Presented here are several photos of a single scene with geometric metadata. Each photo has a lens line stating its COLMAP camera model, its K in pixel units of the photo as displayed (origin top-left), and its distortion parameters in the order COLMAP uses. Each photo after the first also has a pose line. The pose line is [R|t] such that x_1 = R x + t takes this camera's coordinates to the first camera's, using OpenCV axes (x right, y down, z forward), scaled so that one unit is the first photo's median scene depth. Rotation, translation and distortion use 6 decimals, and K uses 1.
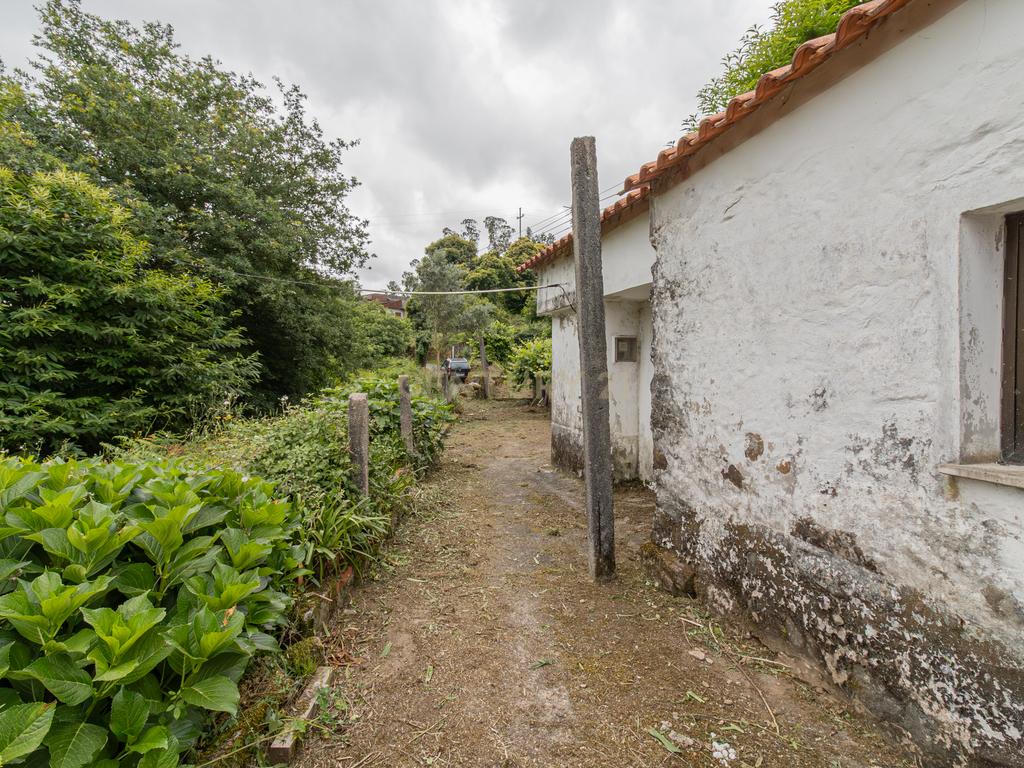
lens RADIAL K [[518.2, 0, 512.0], [0, 518.2, 384.0], [0, 0, 1]] dist [-0.000297, 0.000130]
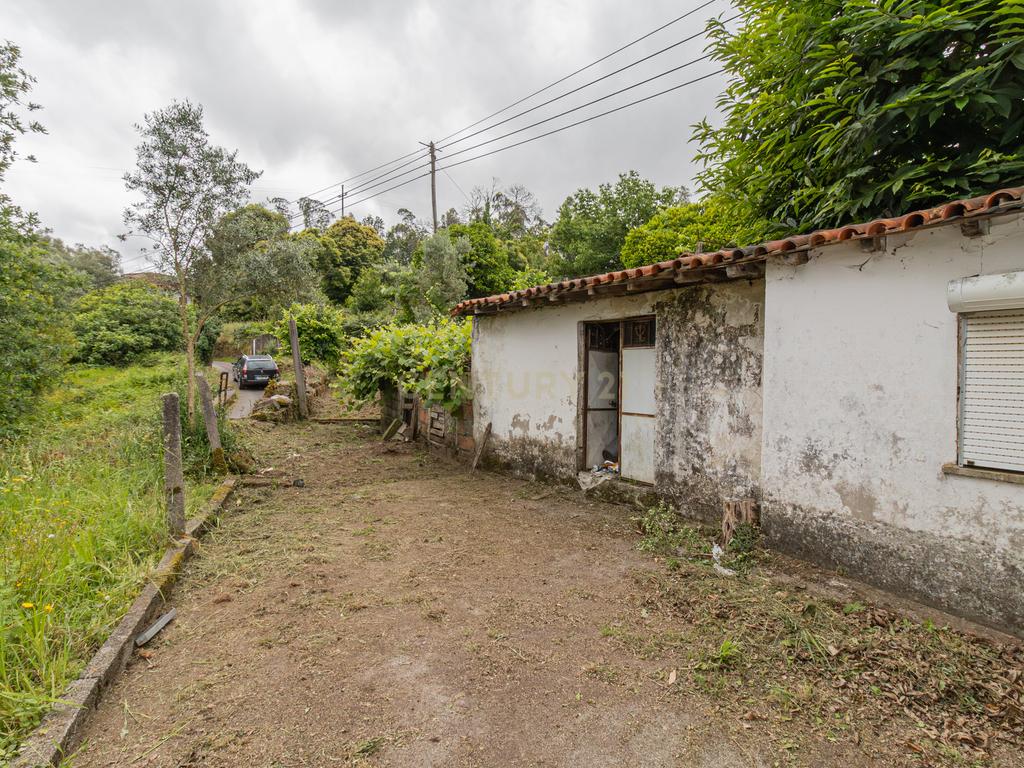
lens RADIAL K [[518.2, 0, 512.0], [0, 518.2, 384.0], [0, 0, 1]] dist [-0.000297, 0.000130]
pose [[0.943821, -0.002884, 0.330444, -0.009853], [0.002695, 0.999996, 0.001031, -0.008837], [-0.330446, -0.000083, 0.943825, 0.195542]]
